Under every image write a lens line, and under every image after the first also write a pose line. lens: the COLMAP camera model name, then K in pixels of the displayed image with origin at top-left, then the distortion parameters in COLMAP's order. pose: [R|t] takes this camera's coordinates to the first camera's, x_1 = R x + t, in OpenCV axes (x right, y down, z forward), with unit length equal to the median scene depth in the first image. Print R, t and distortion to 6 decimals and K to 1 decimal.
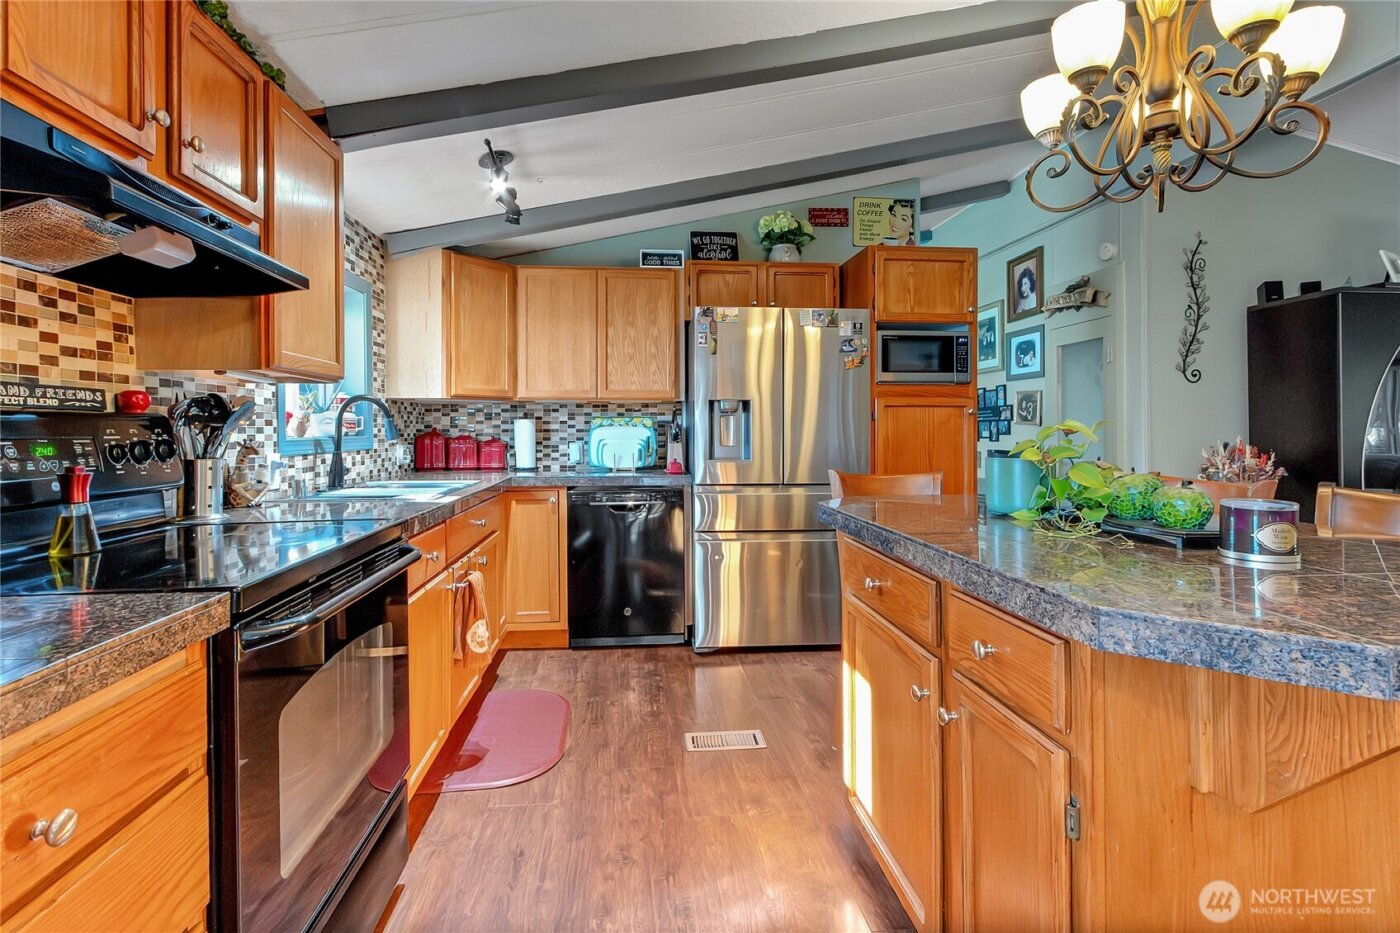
lens RADIAL K [[651.2, 0, 682.1], [0, 651.2, 428.5], [0, 0, 1]] dist [0.001234, -0.000141]
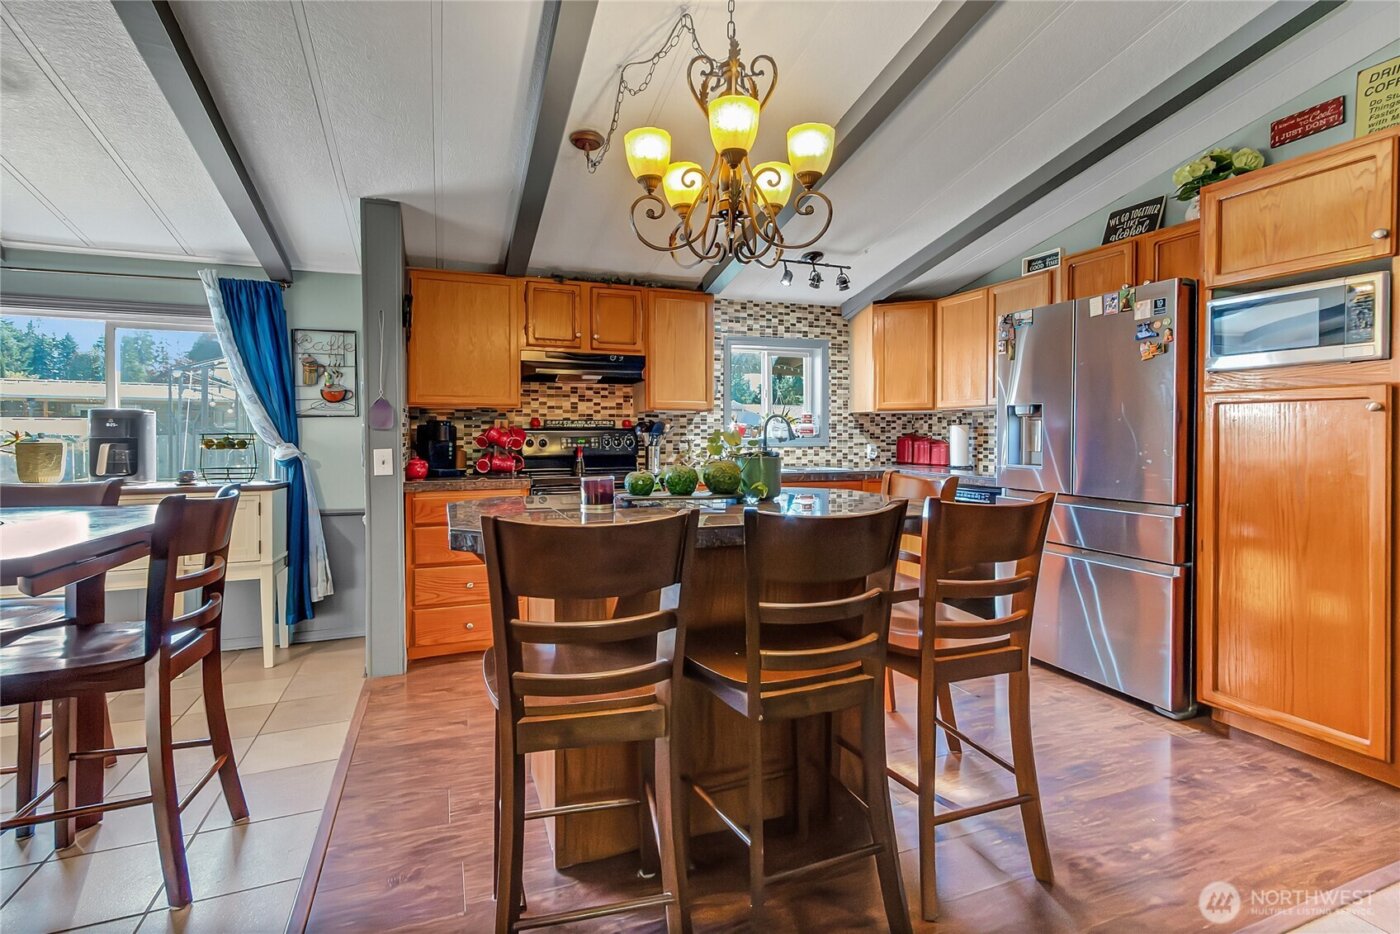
lens RADIAL K [[655.1, 0, 703.4], [0, 655.1, 436.7], [0, 0, 1]] dist [0.002419, -0.000808]
pose [[0.290849, 0.007247, -0.956741, 0.868448], [0.002922, 0.999960, 0.008463, -0.005087], [0.956764, -0.005257, 0.290816, 0.242355]]
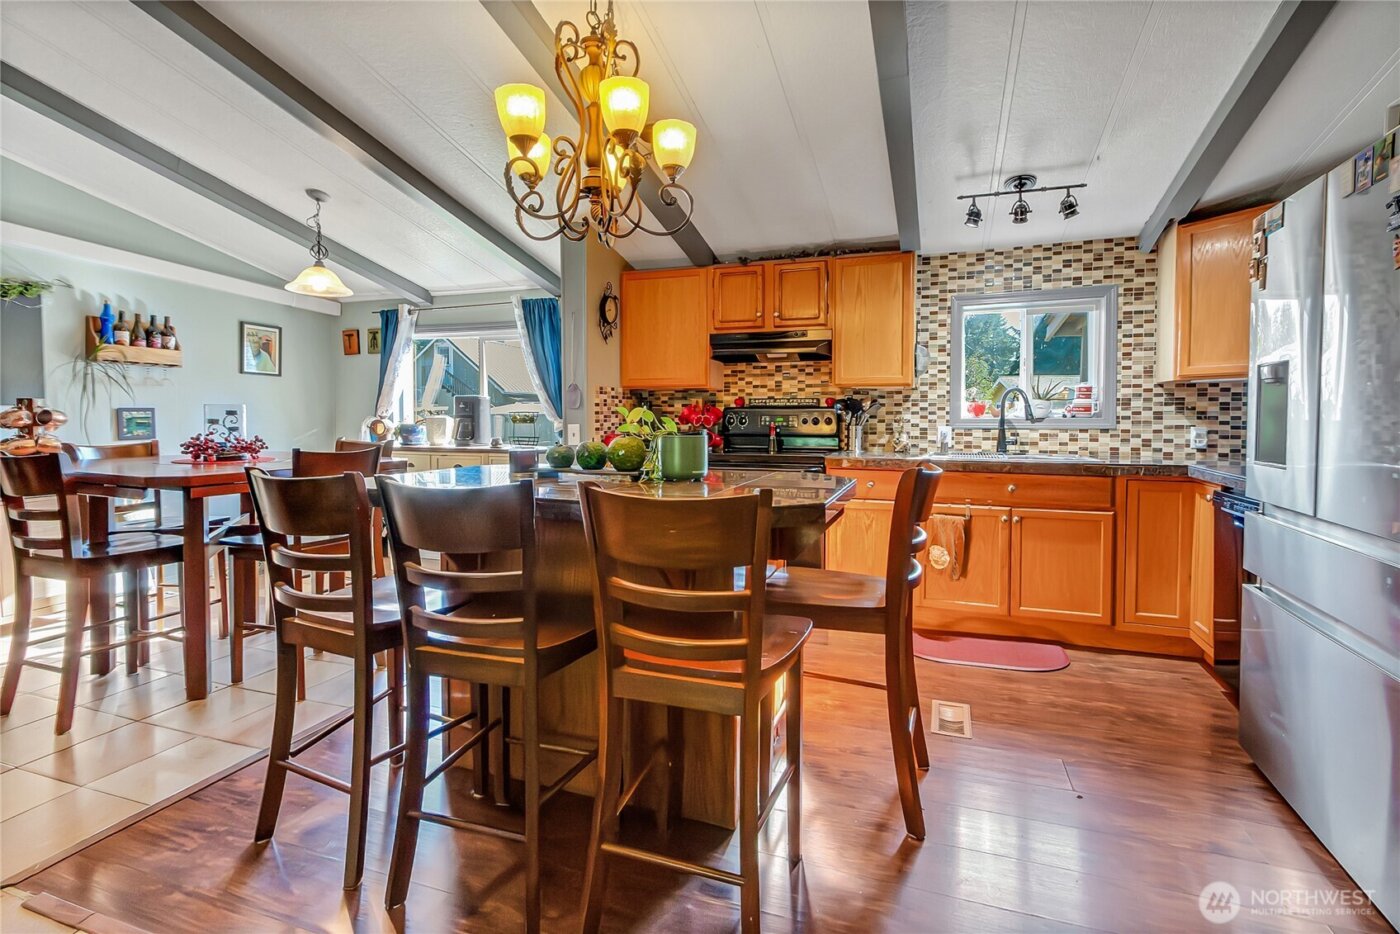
lens RADIAL K [[655.1, 0, 703.4], [0, 655.1, 436.7], [0, 0, 1]] dist [0.002419, -0.000808]
pose [[-0.407021, 0.036219, -0.912700, 0.816942], [0.003843, 0.999273, 0.037941, -0.001846], [0.913411, 0.011935, -0.406865, 0.752550]]
